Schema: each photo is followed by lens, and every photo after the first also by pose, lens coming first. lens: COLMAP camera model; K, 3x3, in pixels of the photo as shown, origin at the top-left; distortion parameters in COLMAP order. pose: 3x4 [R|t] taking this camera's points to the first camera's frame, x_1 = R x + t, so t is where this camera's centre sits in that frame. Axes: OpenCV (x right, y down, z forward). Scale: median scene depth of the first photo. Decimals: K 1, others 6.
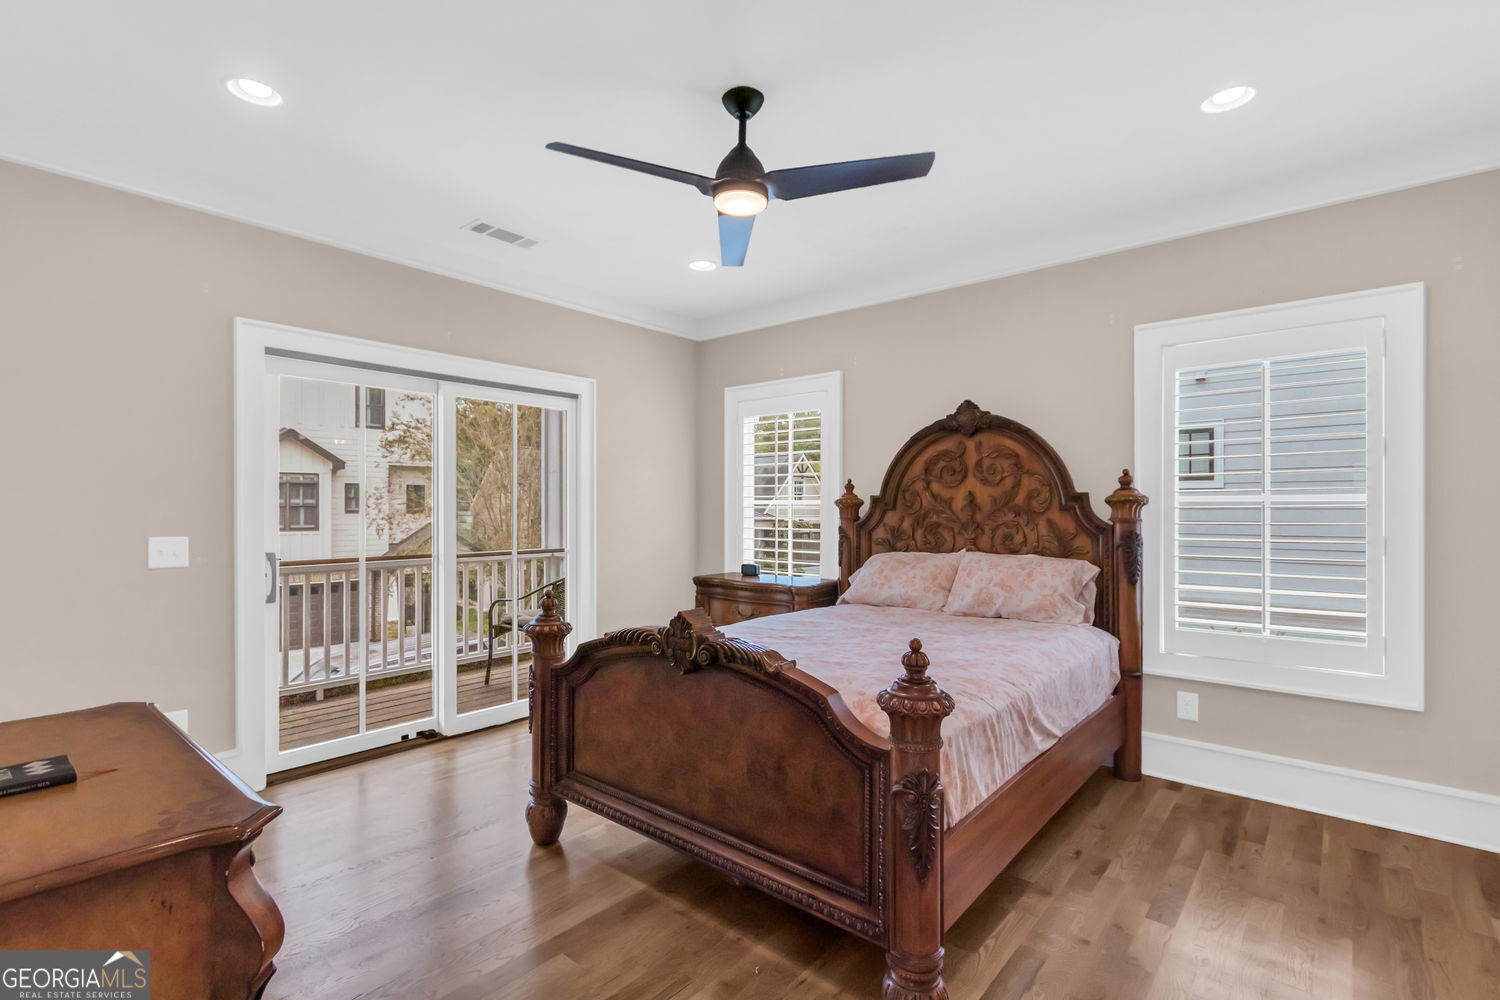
lens RADIAL K [[684.8, 0, 749.7], [0, 684.8, 508.4], [0, 0, 1]] dist [0.003216, -0.001149]
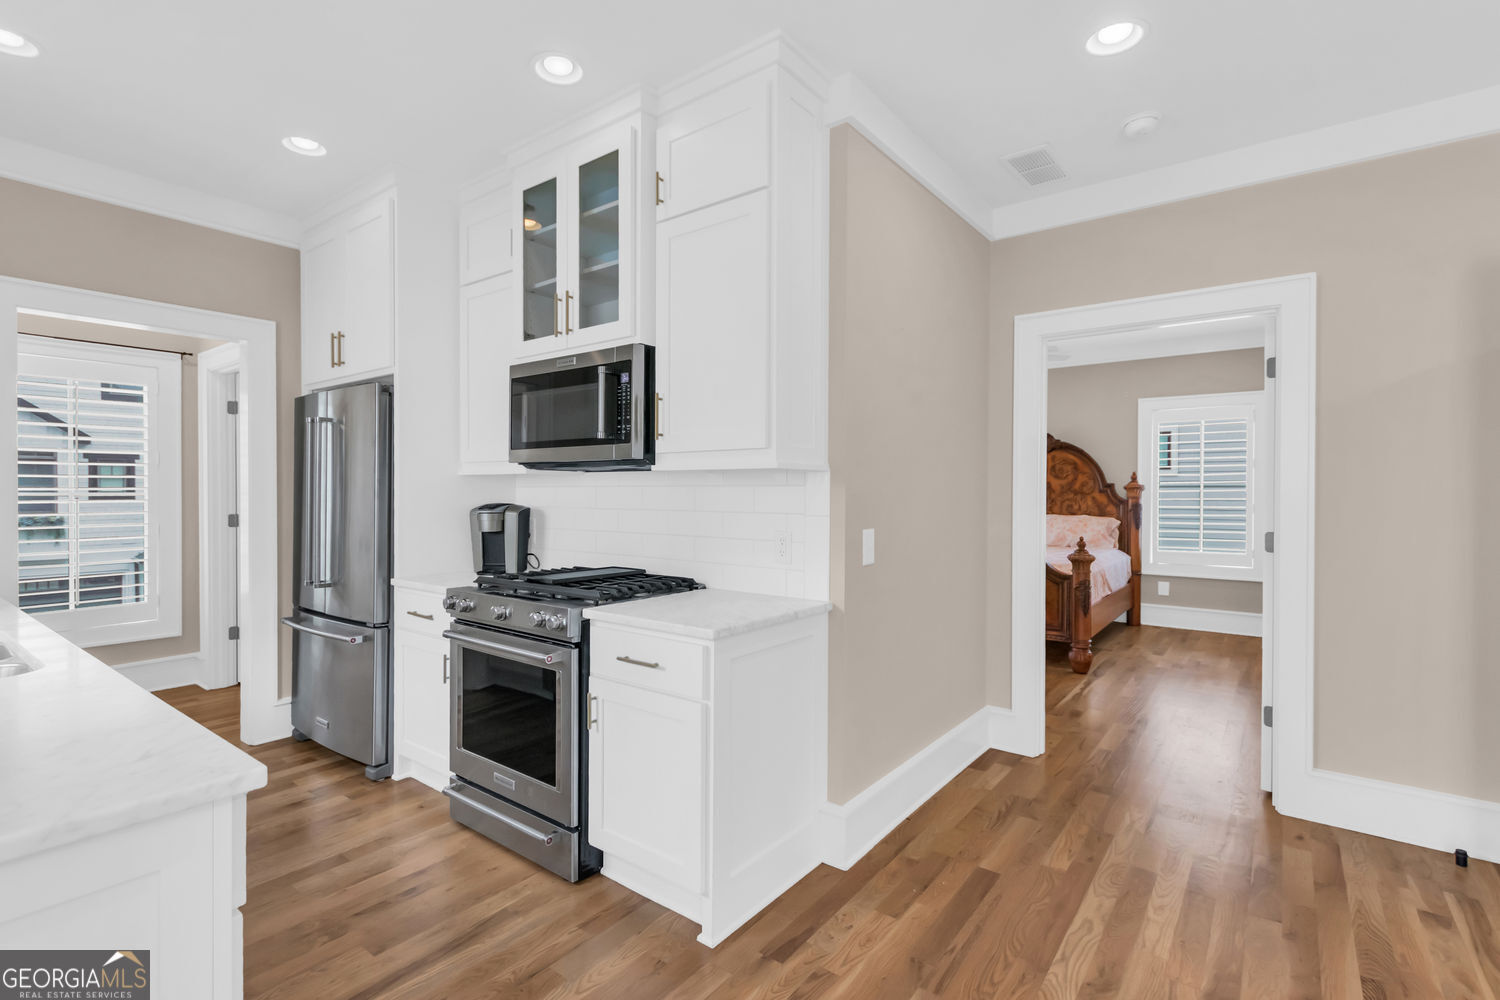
lens RADIAL K [[684.8, 0, 735.3], [0, 684.8, 494.6], [0, 0, 1]] dist [0.003216, -0.001149]
pose [[0.998988, 0.005077, 0.044696, -0.700483], [-0.005314, 0.999972, 0.005178, 0.004920], [-0.044669, -0.005410, 0.998987, -0.944415]]
